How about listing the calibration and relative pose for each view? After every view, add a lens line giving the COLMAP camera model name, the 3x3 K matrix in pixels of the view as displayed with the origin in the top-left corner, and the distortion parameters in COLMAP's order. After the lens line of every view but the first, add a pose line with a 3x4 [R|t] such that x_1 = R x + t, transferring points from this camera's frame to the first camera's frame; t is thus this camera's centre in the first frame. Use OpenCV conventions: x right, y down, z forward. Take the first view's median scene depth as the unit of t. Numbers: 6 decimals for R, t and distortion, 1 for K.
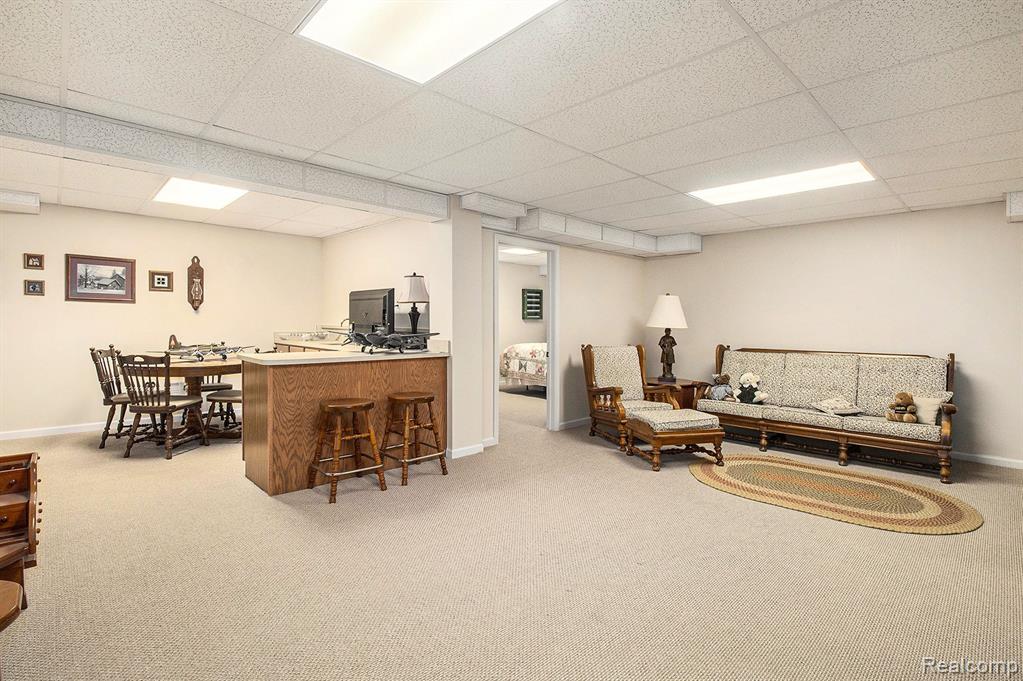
lens RADIAL K [[487.3, 0, 515.2], [0, 487.3, 314.5], [0, 0, 1]] dist [0.003904, -0.000047]
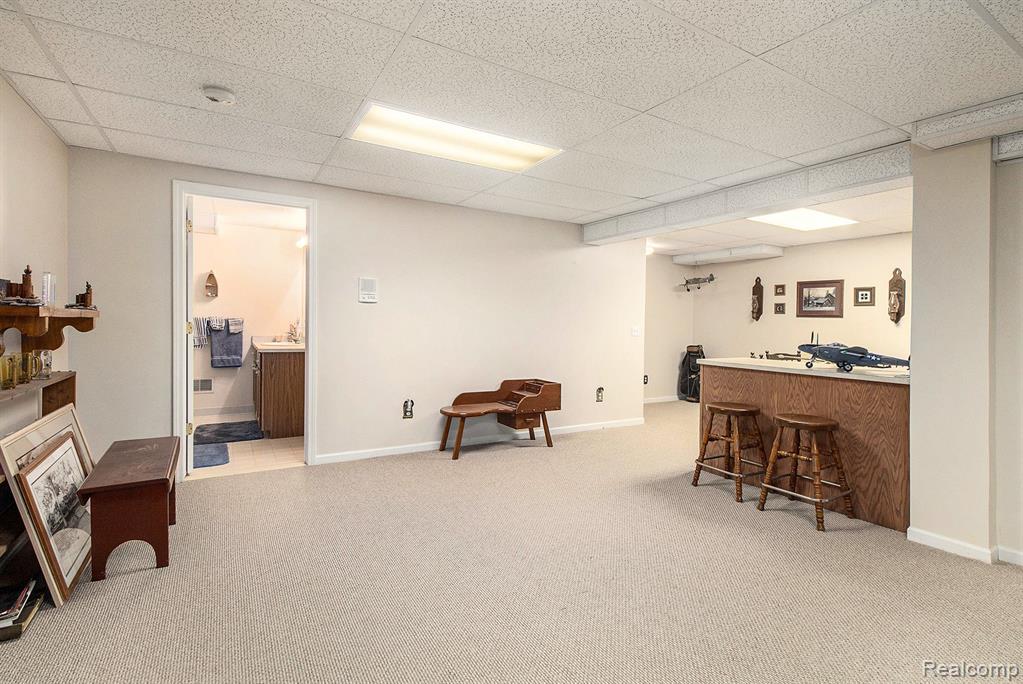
lens RADIAL K [[487.3, 0, 512.9], [0, 487.3, 340.3], [0, 0, 1]] dist [0.003904, -0.000047]
pose [[-0.216822, 0.017721, -0.976050, 0.536251], [-0.012546, 0.999702, 0.020937, 0.016324], [0.976131, 0.016785, -0.216535, 0.532504]]
